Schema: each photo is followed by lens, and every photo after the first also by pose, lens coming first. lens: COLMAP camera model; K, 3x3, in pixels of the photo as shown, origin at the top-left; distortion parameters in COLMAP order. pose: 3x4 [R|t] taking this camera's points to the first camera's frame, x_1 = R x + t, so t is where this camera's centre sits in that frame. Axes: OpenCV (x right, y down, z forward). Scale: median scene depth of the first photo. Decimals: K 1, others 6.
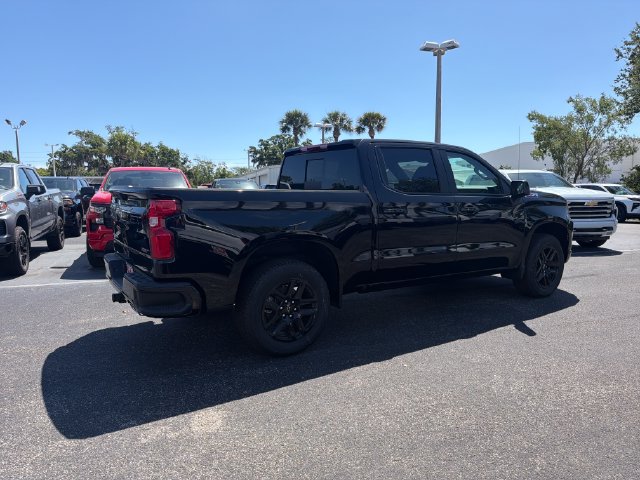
lens RADIAL K [[454.5, 0, 317.7], [0, 454.5, 243.9], [0, 0, 1]] dist [0.037525, -0.045211]
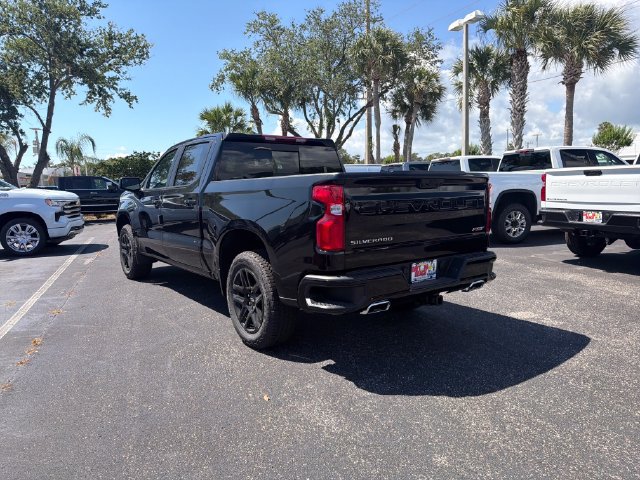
lens RADIAL K [[454.5, 0, 315.8], [0, 454.5, 241.3], [0, 0, 1]] dist [0.037525, -0.045211]
pose [[-0.065208, -0.114909, 0.991233, -0.125260], [0.141312, 0.982273, 0.123167, -0.012893], [-0.987815, 0.148104, -0.047814, 0.123645]]
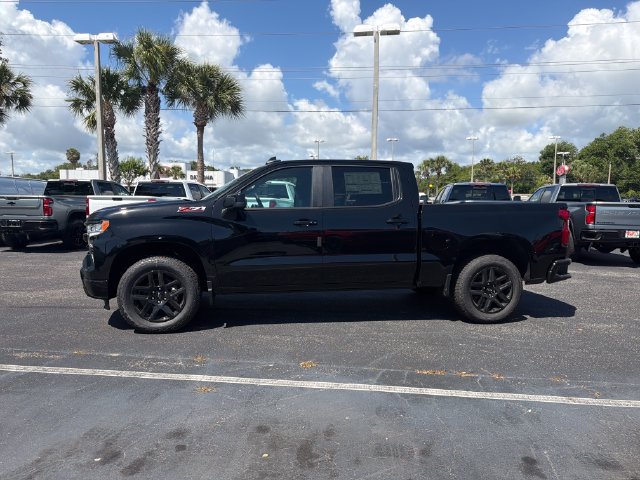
lens RADIAL K [[454.5, 0, 316.4], [0, 454.5, 242.7], [0, 0, 1]] dist [0.037525, -0.045211]
pose [[-0.917800, -0.035602, 0.395443, -0.038829], [0.044129, 0.980654, 0.190709, -0.032103], [-0.394582, 0.192483, -0.898474, 0.270865]]
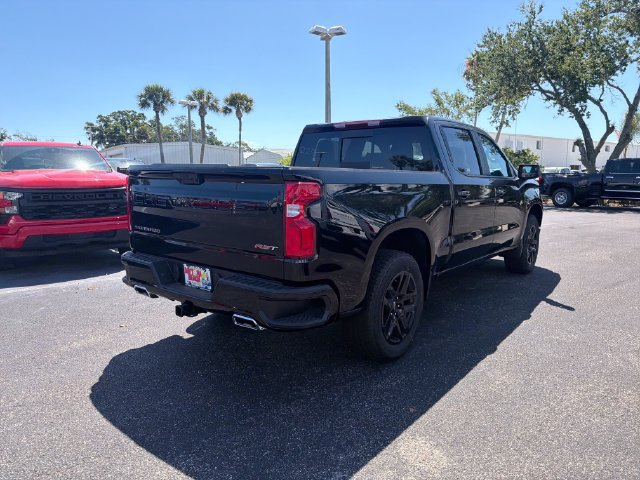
lens RADIAL K [[454.5, 0, 319.6], [0, 454.5, 236.3], [0, 0, 1]] dist [0.037525, -0.045211]
pose [[0.945411, -0.036697, 0.323808, -0.045987], [0.030265, 0.999232, 0.024881, -0.001837], [-0.324473, -0.013723, 0.945795, 0.020338]]
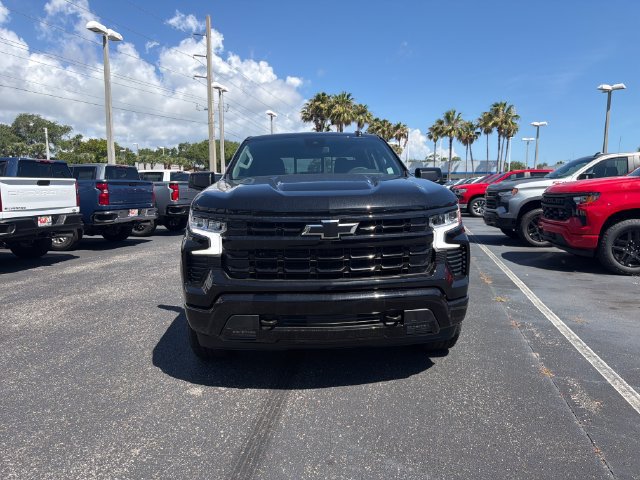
lens RADIAL K [[454.5, 0, 321.1], [0, 454.5, 234.8], [0, 0, 1]] dist [0.037525, -0.045211]
pose [[-0.493358, 0.106000, -0.863343, 0.130904], [-0.087136, 0.981531, 0.170304, -0.023762], [0.865451, 0.159249, -0.475010, 0.205794]]
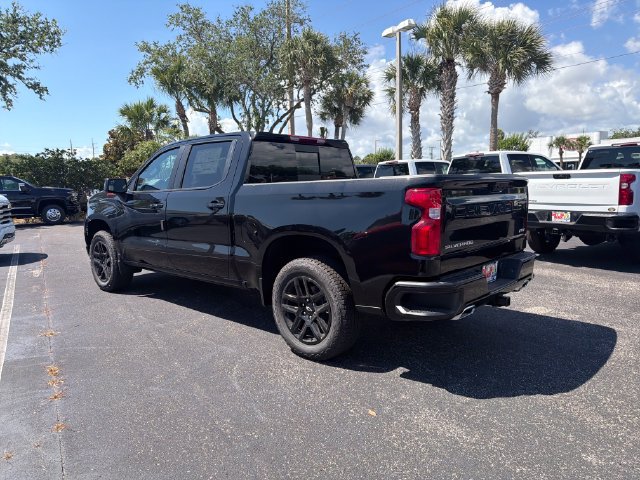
lens RADIAL K [[454.5, 0, 316.8], [0, 454.5, 244.5], [0, 0, 1]] dist [0.037525, -0.045211]
pose [[-0.256604, -0.115757, 0.959560, -0.116761], [0.136370, 0.978534, 0.154514, -0.017308], [-0.956848, 0.170504, -0.235310, 0.151663]]
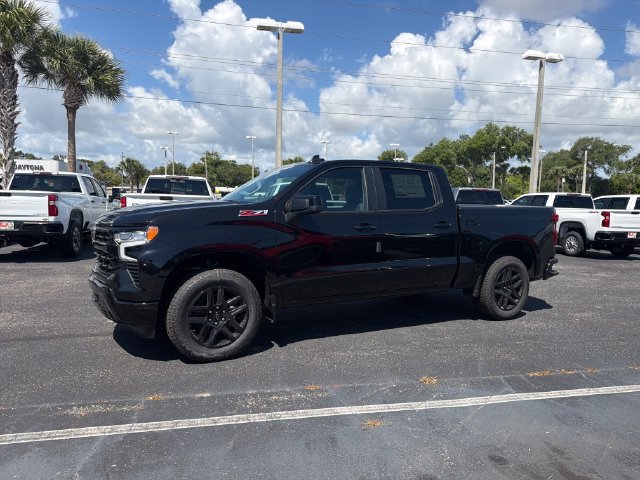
lens RADIAL K [[454.5, 0, 317.6], [0, 454.5, 241.5], [0, 0, 1]] dist [0.037525, -0.045211]
pose [[-0.997684, -0.023066, 0.063995, 0.016635], [-0.009821, 0.979742, 0.200025, -0.033533], [-0.067312, 0.198933, -0.977699, 0.274927]]
